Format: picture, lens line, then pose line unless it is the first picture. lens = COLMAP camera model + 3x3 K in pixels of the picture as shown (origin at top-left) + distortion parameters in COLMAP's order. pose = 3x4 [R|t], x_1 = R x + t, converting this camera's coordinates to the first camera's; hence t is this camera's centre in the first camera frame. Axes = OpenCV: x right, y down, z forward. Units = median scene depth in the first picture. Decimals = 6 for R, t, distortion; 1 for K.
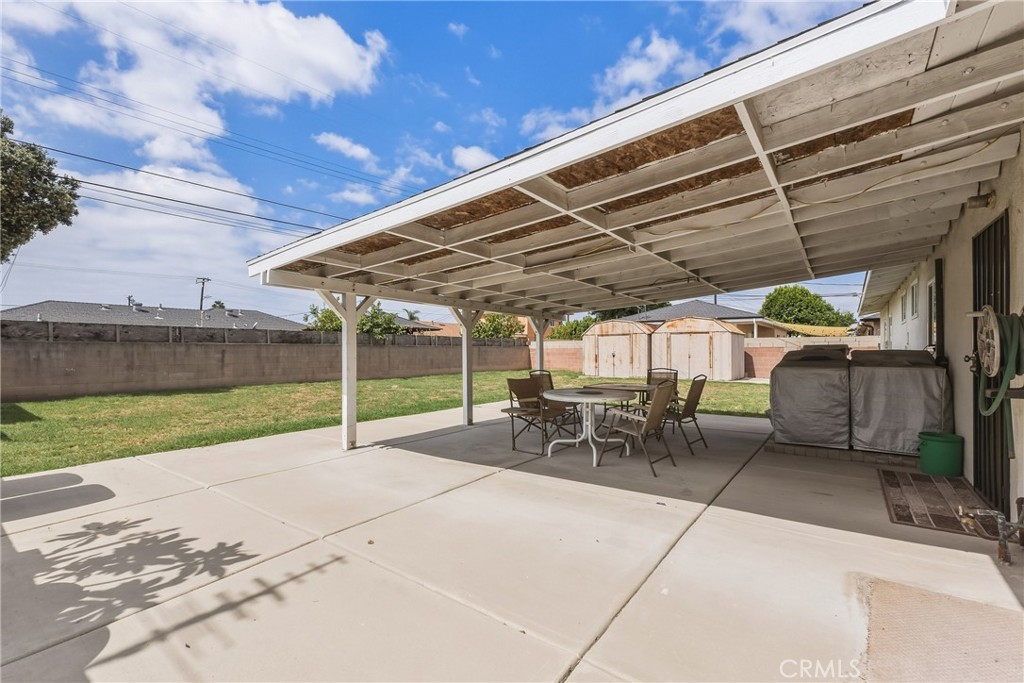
lens RADIAL K [[468.7, 0, 480.2], [0, 468.7, 348.1], [0, 0, 1]] dist [0.018527, 0.000181]
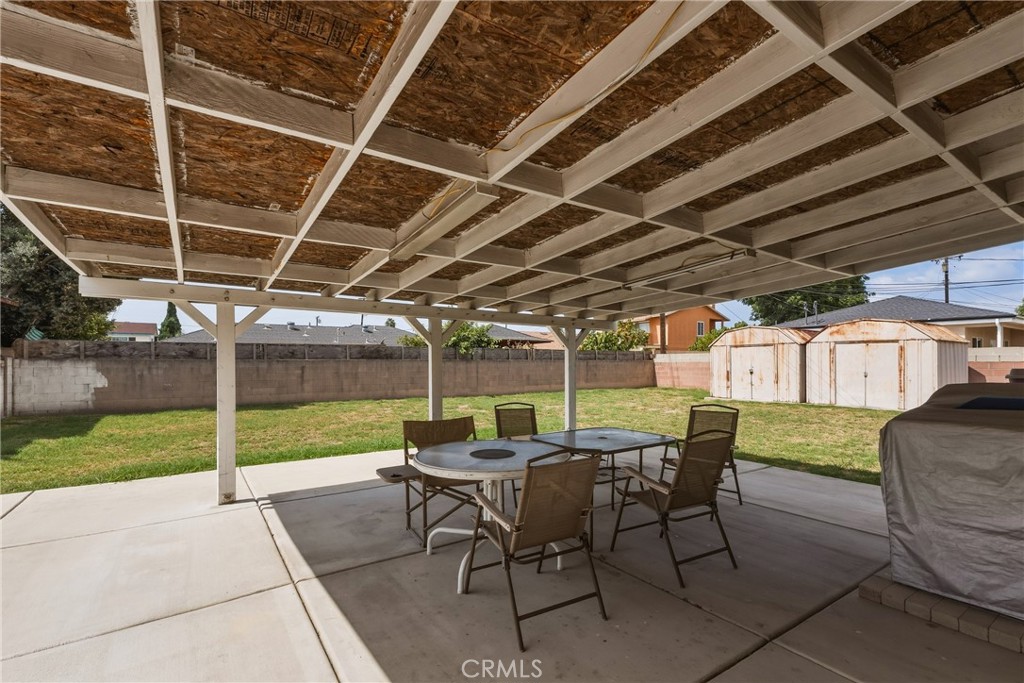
lens RADIAL K [[468.7, 0, 480.2], [0, 468.7, 348.1], [0, 0, 1]] dist [0.018527, 0.000181]
pose [[0.945606, -0.011850, -0.325097, 0.133273], [0.003653, 0.999660, -0.025813, -0.006550], [0.325293, 0.023222, 0.945328, 0.140711]]
